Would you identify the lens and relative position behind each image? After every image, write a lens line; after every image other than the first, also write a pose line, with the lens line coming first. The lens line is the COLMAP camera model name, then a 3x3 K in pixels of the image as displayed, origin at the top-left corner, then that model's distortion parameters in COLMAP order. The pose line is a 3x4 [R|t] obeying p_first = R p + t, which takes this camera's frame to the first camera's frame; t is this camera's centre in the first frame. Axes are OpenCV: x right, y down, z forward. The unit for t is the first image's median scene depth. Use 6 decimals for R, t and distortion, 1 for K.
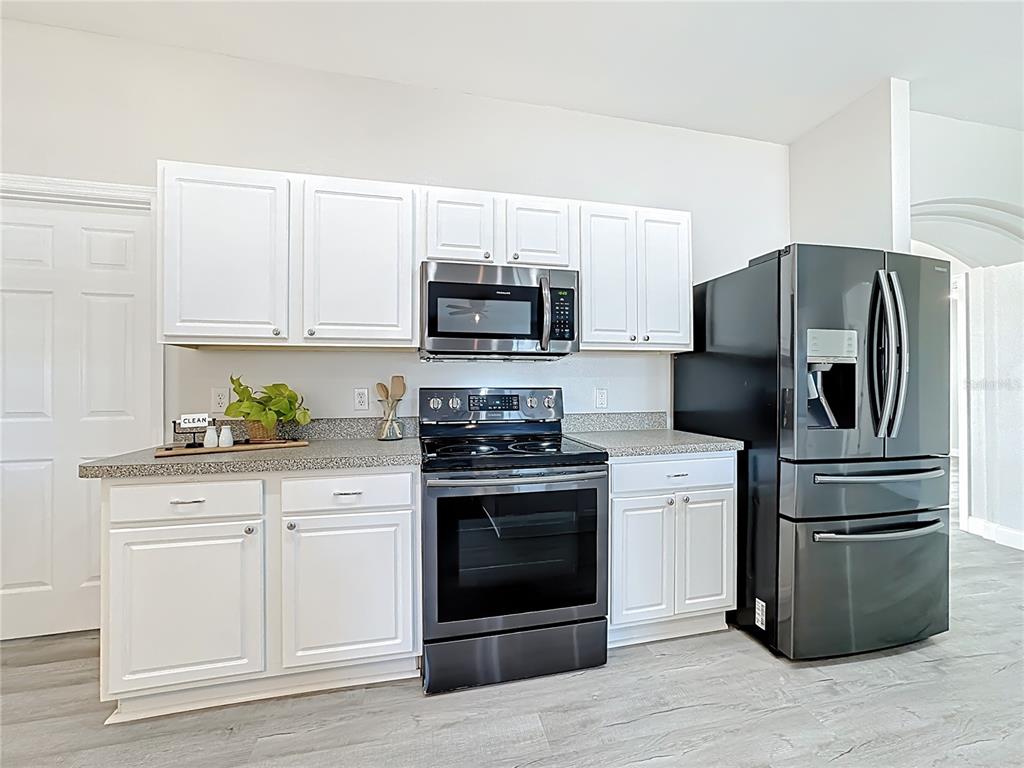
lens RADIAL K [[424.6, 0, 511.7], [0, 424.6, 386.4], [0, 0, 1]] dist [-0.037056, 0.015981]
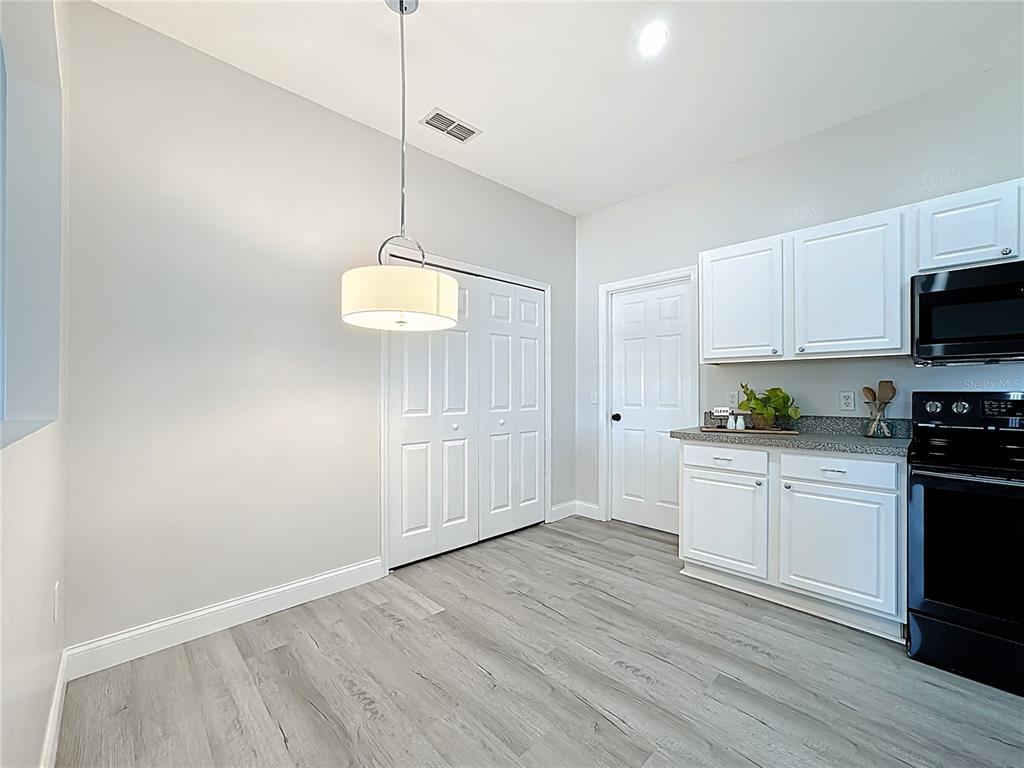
lens RADIAL K [[424.6, 0, 511.7], [0, 424.6, 386.4], [0, 0, 1]] dist [-0.037056, 0.015981]
pose [[0.514843, -0.005830, -0.857265, 0.186035], [-0.005869, 0.999929, -0.010325, 0.007721], [0.857265, 0.010347, 0.514772, -0.466966]]
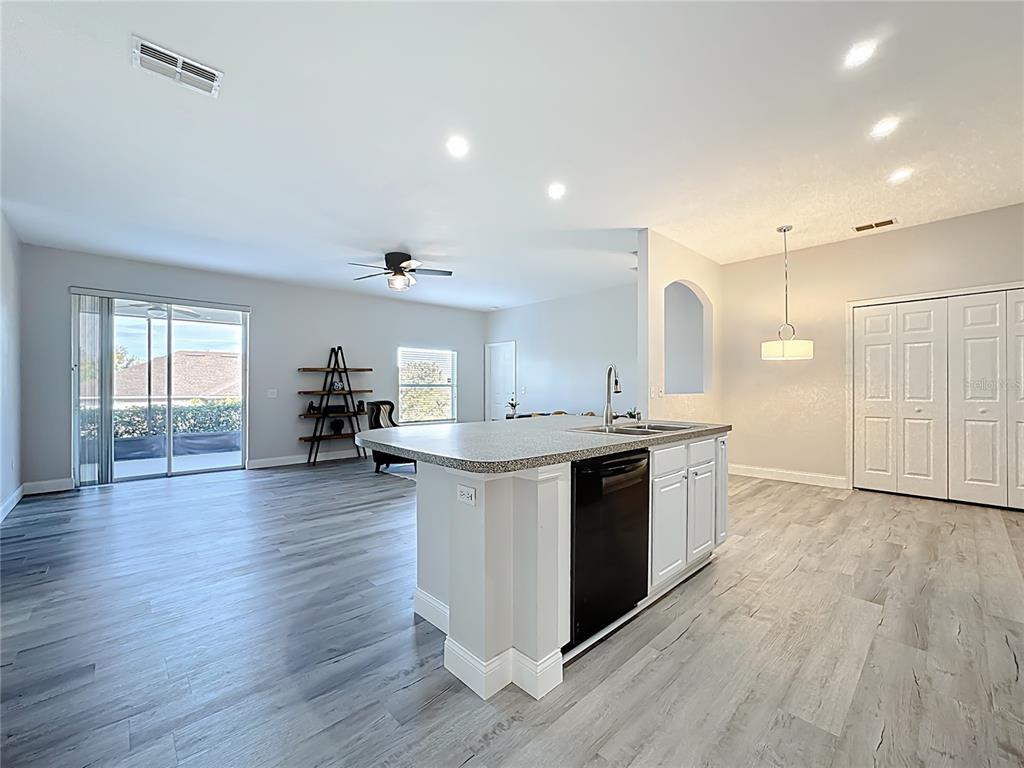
lens RADIAL K [[424.6, 0, 511.7], [0, 424.6, 386.4], [0, 0, 1]] dist [-0.037056, 0.015981]
pose [[-0.868552, 0.007378, -0.495542, 1.771942], [0.009162, 0.999957, -0.001172, -0.002306], [0.495513, -0.005558, -0.868583, 1.086105]]
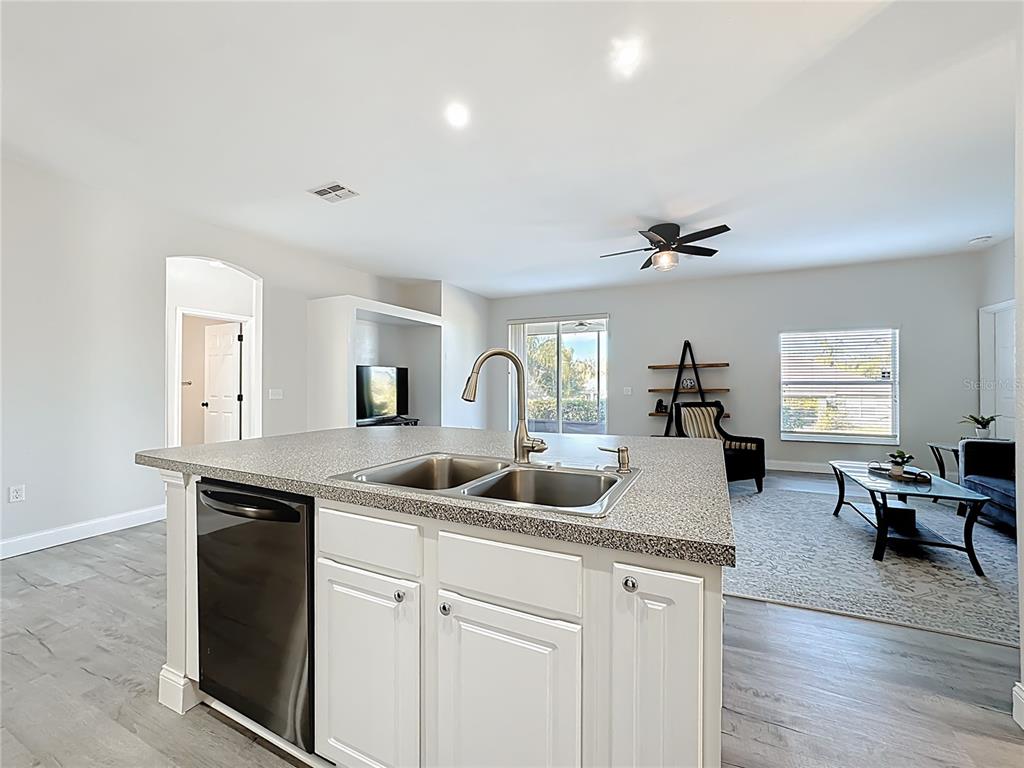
lens RADIAL K [[417.3, 0, 517.7], [0, 417.3, 382.3], [0, 0, 1]] dist [-0.011967, 0.000238]
pose [[-0.775150, 0.008674, 0.631718, 0.206204], [0.003164, 0.999947, -0.009848, -0.007695], [-0.631769, -0.005635, -0.775136, 0.576121]]
